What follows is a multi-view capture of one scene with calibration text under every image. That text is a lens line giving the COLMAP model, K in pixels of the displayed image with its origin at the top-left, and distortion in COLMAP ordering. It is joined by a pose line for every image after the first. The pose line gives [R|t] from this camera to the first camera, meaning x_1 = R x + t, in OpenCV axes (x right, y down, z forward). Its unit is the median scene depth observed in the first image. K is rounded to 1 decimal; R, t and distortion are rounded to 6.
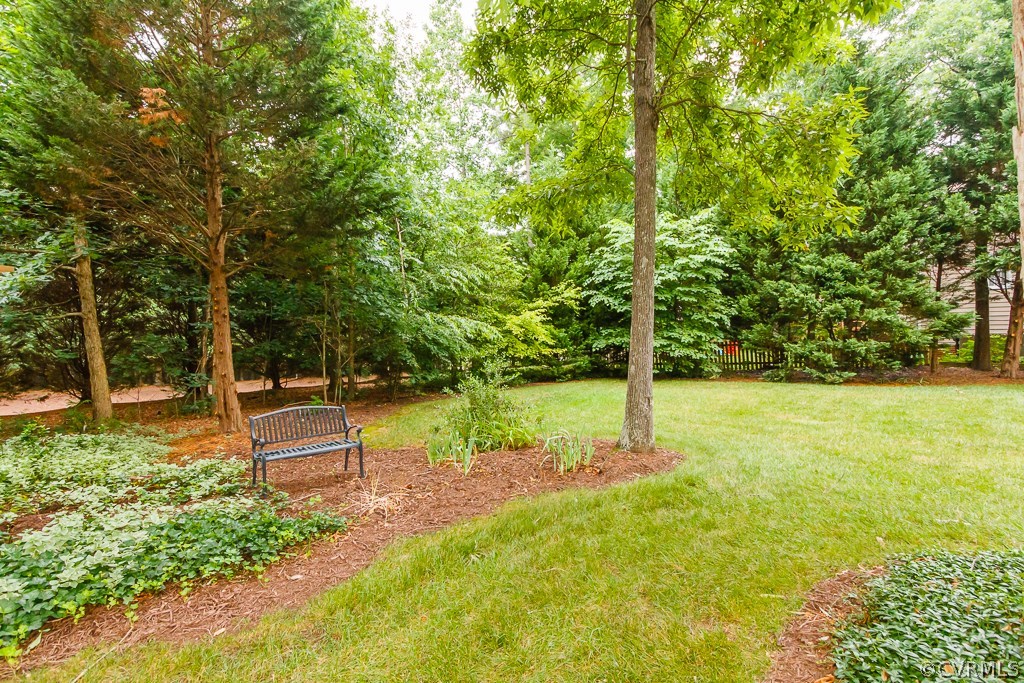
lens RADIAL K [[474.9, 0, 511.5], [0, 474.9, 342.7], [0, 0, 1]] dist [0.012079, -0.004558]
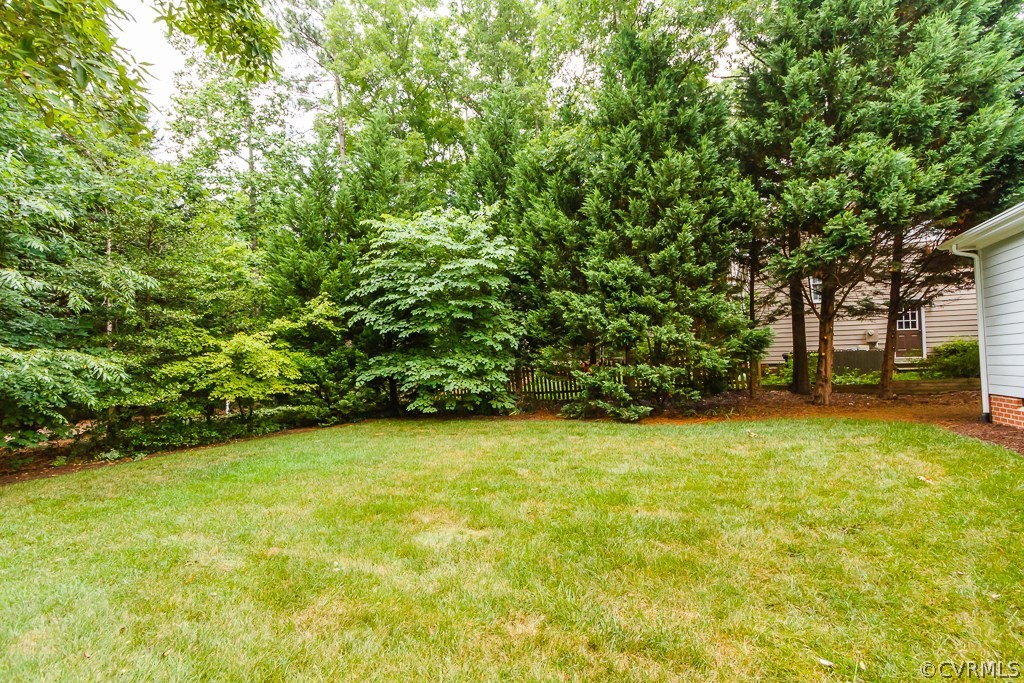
lens RADIAL K [[474.9, 0, 512.8], [0, 474.9, 340.4], [0, 0, 1]] dist [0.012079, -0.004558]
pose [[0.983816, -0.017429, 0.178332, 0.339866], [0.025893, 0.998640, -0.045245, -0.016122], [-0.177301, 0.049130, 0.982930, 0.251484]]
